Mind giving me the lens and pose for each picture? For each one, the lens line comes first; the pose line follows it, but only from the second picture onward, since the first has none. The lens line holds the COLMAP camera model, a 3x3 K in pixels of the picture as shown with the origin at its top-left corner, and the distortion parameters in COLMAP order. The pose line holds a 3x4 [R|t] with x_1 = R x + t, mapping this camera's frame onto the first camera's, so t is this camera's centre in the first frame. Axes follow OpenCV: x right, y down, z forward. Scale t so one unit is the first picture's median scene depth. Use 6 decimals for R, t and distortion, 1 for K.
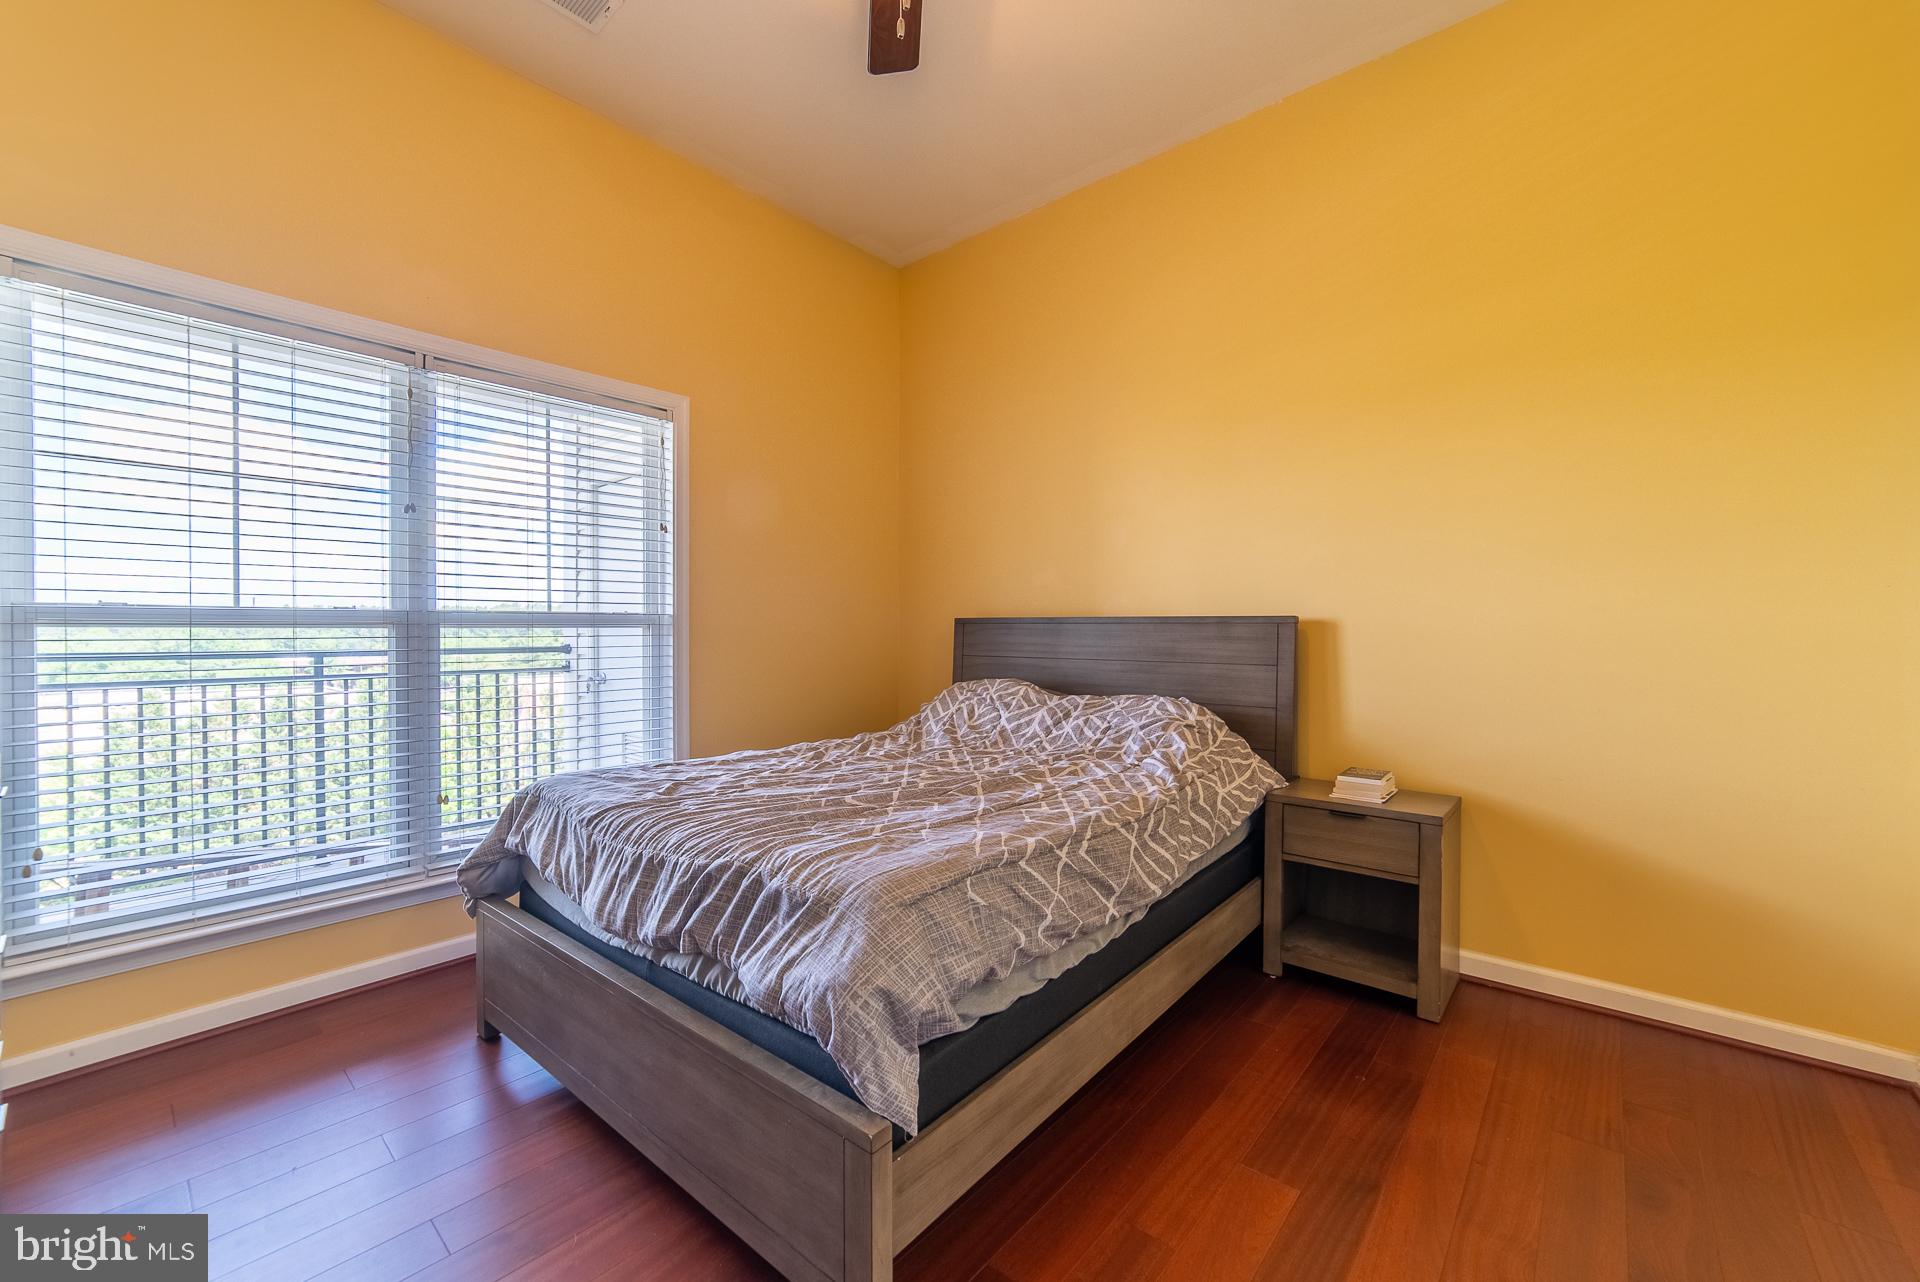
lens RADIAL K [[768.4, 0, 926.5], [0, 768.4, 648.0], [0, 0, 1]] dist [-0.014498, 0.004495]
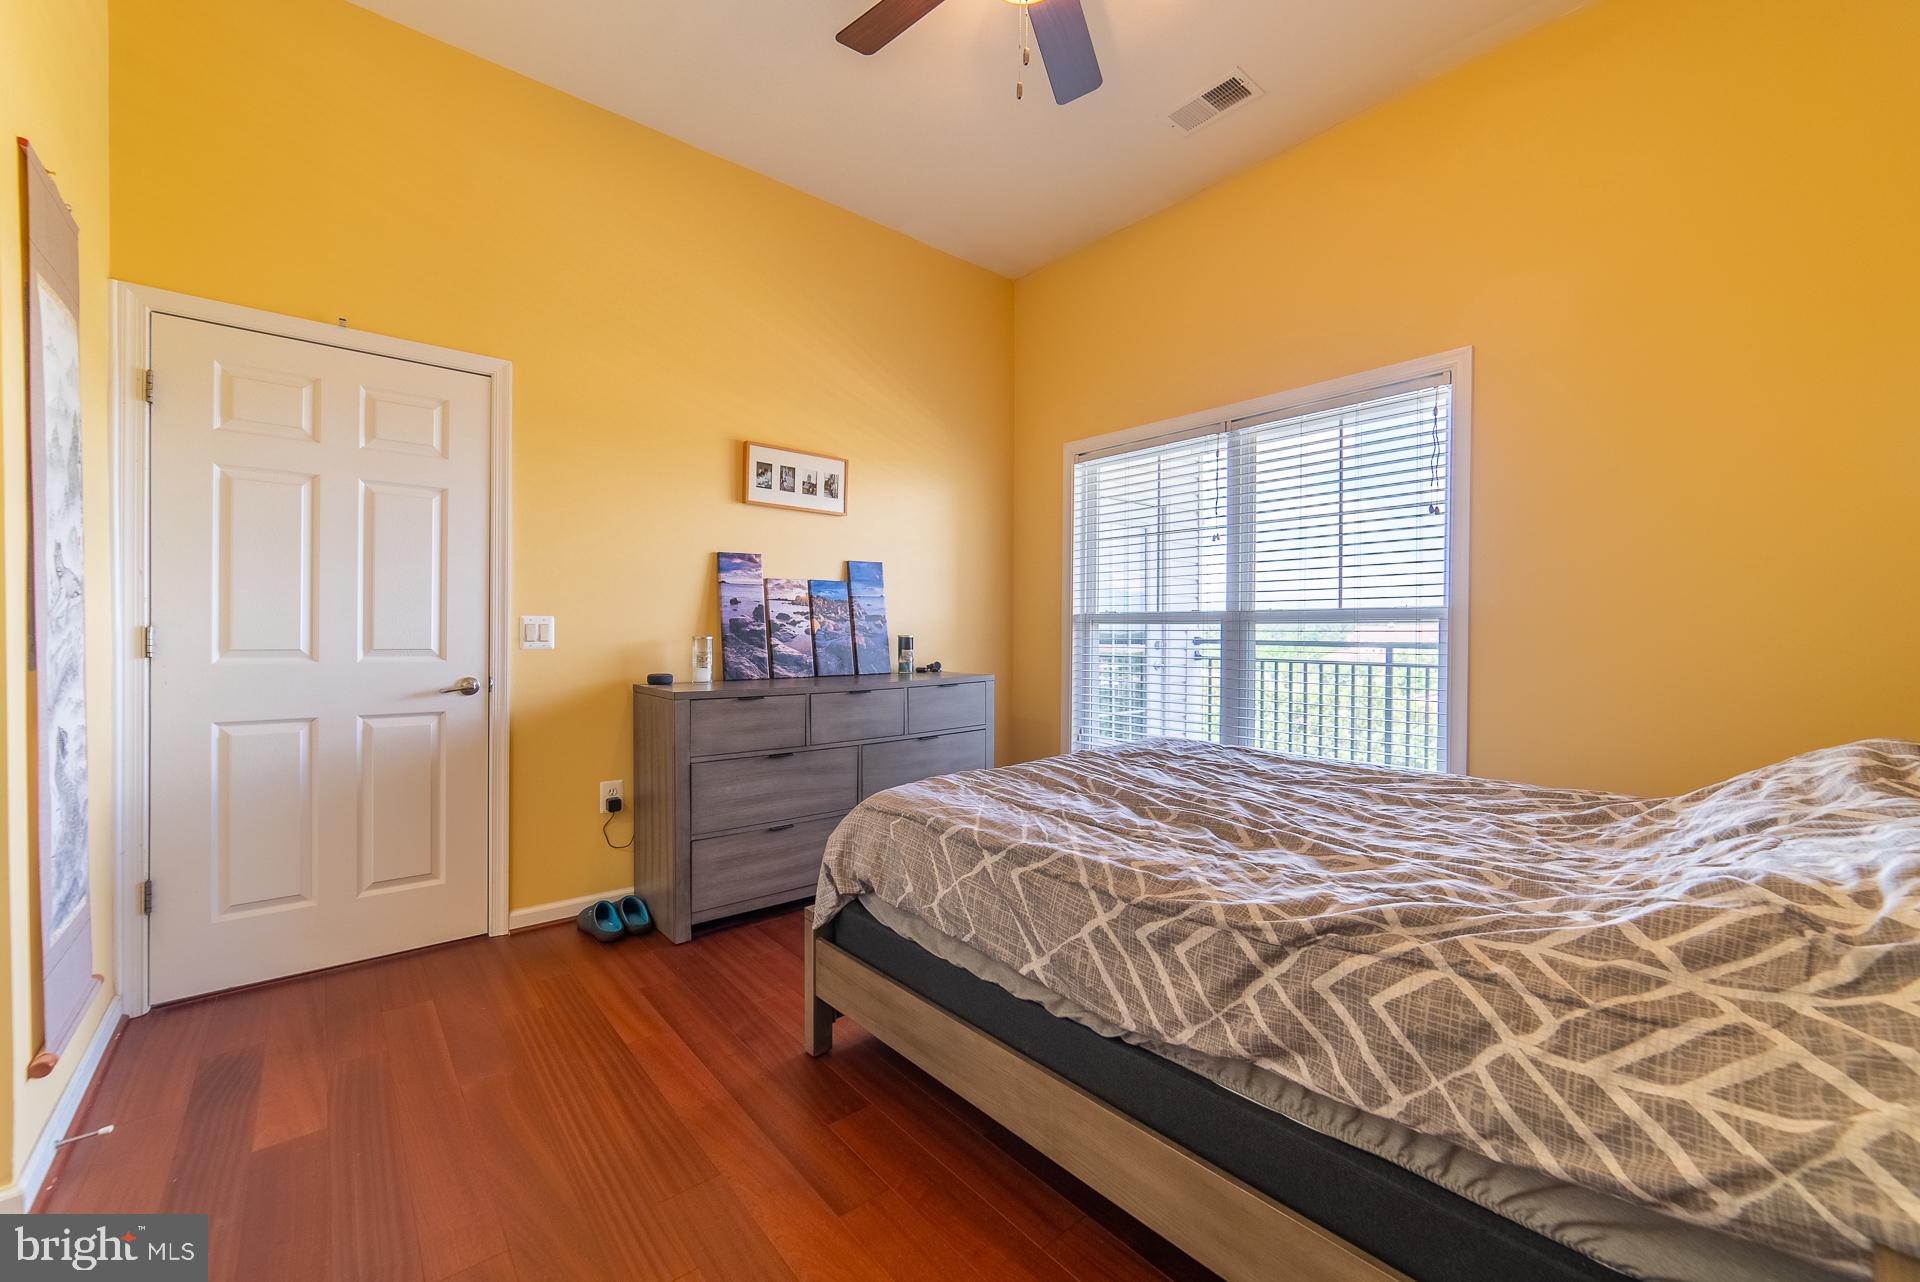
lens RADIAL K [[768.4, 0, 959.7], [0, 768.4, 640.0], [0, 0, 1]] dist [-0.014498, 0.004495]
pose [[-0.144661, 0.016747, -0.989340, 0.707155], [-0.021575, 0.999566, 0.020075, -0.014428], [0.989246, 0.024249, -0.144237, 0.688698]]
